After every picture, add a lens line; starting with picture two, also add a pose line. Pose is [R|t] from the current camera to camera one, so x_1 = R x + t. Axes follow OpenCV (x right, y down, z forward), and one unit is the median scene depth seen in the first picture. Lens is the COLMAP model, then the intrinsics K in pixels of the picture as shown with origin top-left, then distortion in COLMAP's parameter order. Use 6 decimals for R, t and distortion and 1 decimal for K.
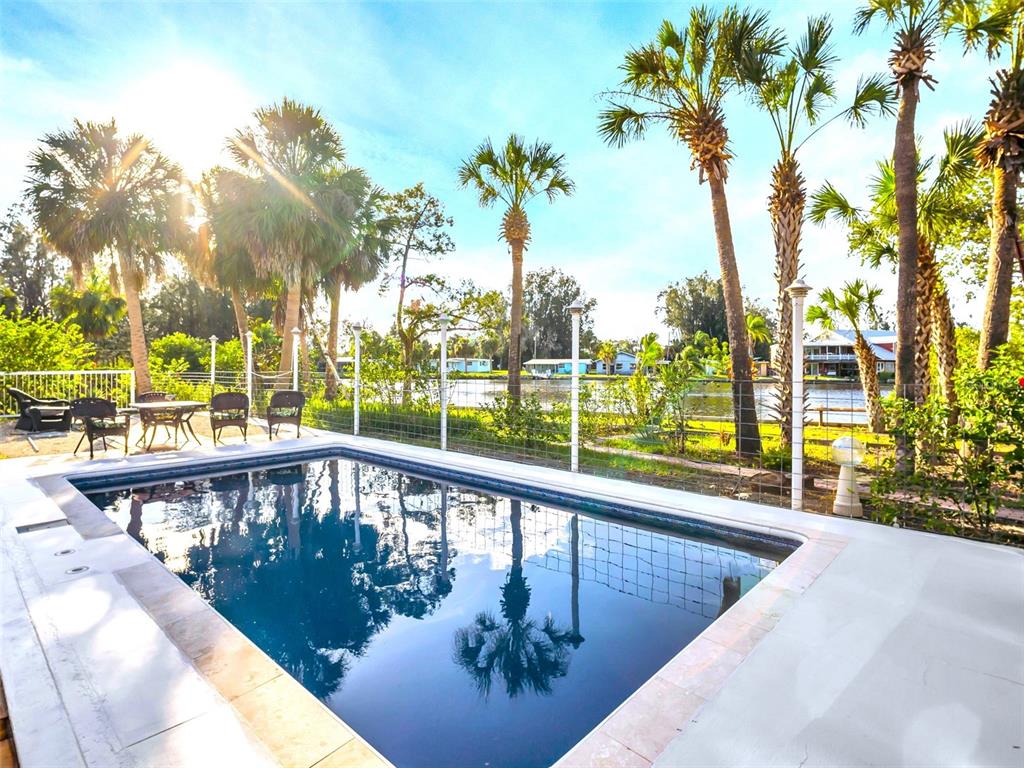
lens RADIAL K [[524.5, 0, 511.5], [0, 524.5, 379.1], [0, 0, 1]] dist [0.000046, 0.000103]
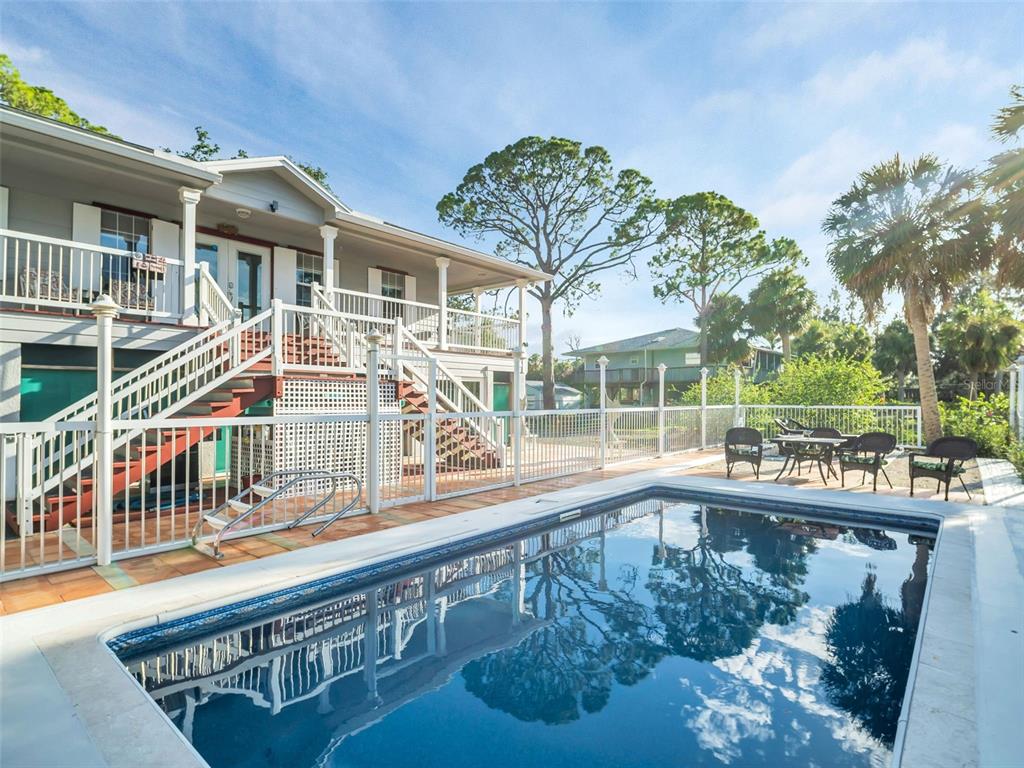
lens RADIAL K [[524.5, 0, 511.5], [0, 524.5, 379.1], [0, 0, 1]] dist [0.000046, 0.000103]
pose [[0.032547, -0.036495, -0.998804, 0.185589], [-0.033029, 0.998748, -0.037569, -0.005569], [0.998924, 0.034213, 0.031301, 0.229461]]
